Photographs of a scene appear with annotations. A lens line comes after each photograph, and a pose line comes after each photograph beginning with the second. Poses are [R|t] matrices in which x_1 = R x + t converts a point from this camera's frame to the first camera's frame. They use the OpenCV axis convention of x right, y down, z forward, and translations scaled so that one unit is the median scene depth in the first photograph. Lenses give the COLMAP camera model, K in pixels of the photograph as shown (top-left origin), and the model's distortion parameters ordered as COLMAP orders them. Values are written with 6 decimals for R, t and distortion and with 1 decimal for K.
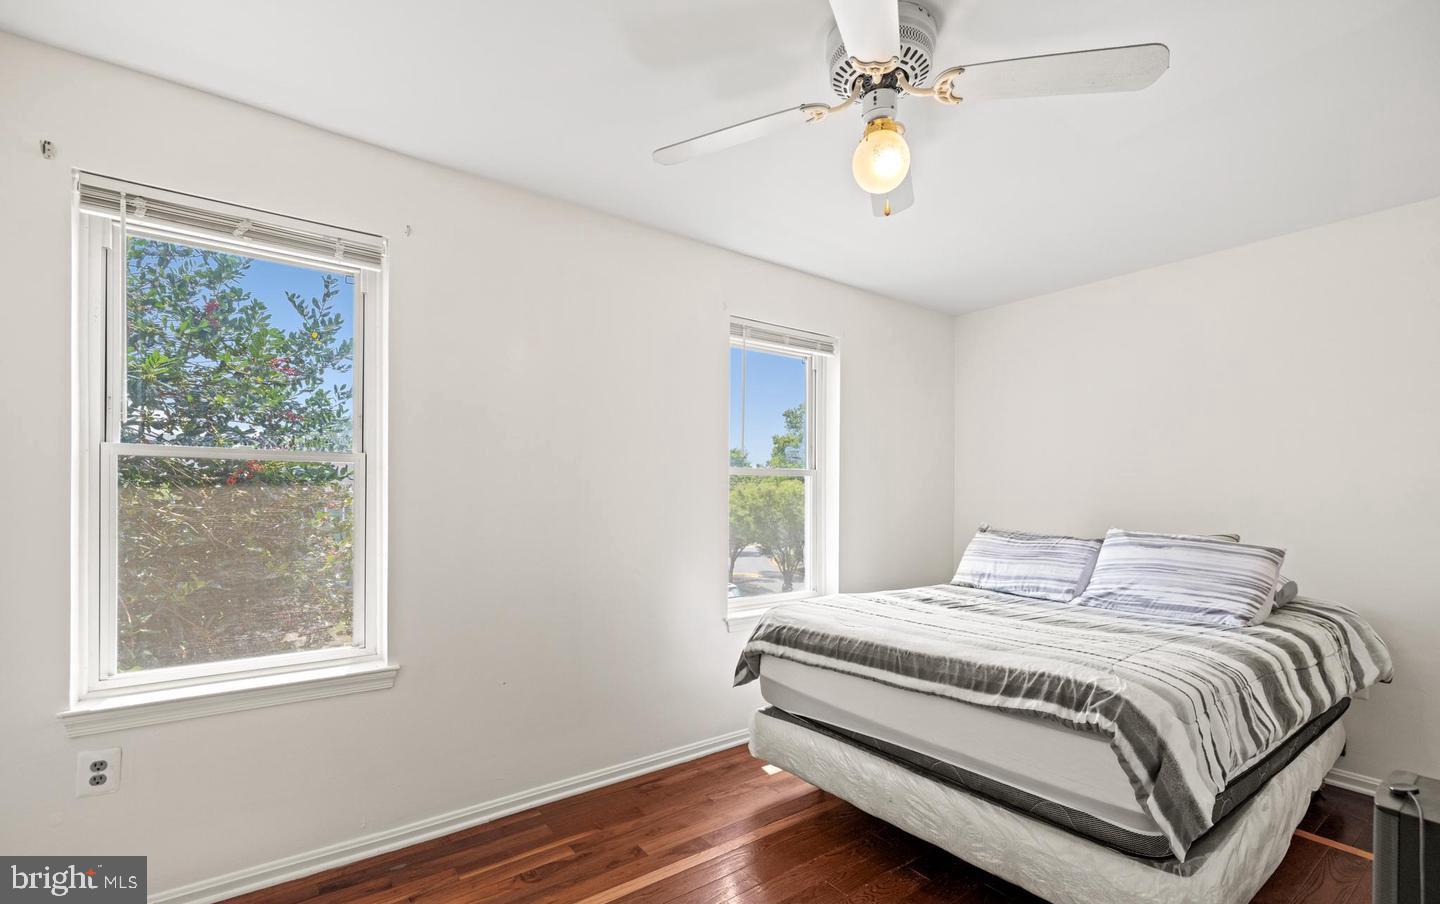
lens RADIAL K [[625.6, 0, 698.0], [0, 625.6, 489.2], [0, 0, 1]] dist [-0.001594, -0.000004]
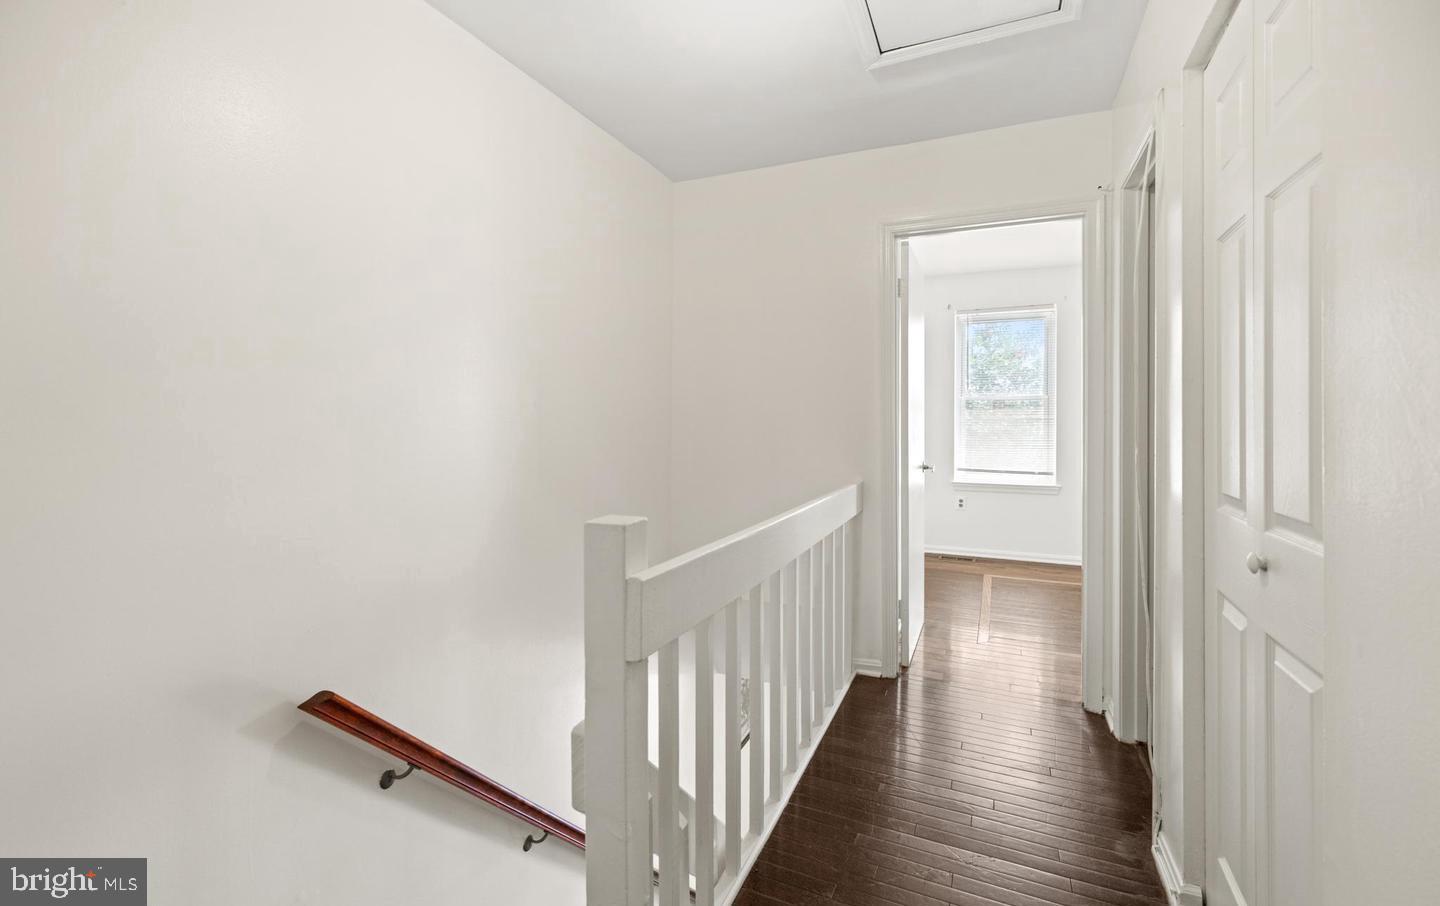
lens RADIAL K [[627.4, 0, 707.3], [0, 627.4, 420.3], [0, 0, 1]] dist [-0.000689, 0.000196]
pose [[0.487394, -0.001930, -0.873180, 0.756797], [0.003674, 0.999993, -0.000159, 0.027706], [0.873174, -0.003131, 0.487398, -1.068886]]
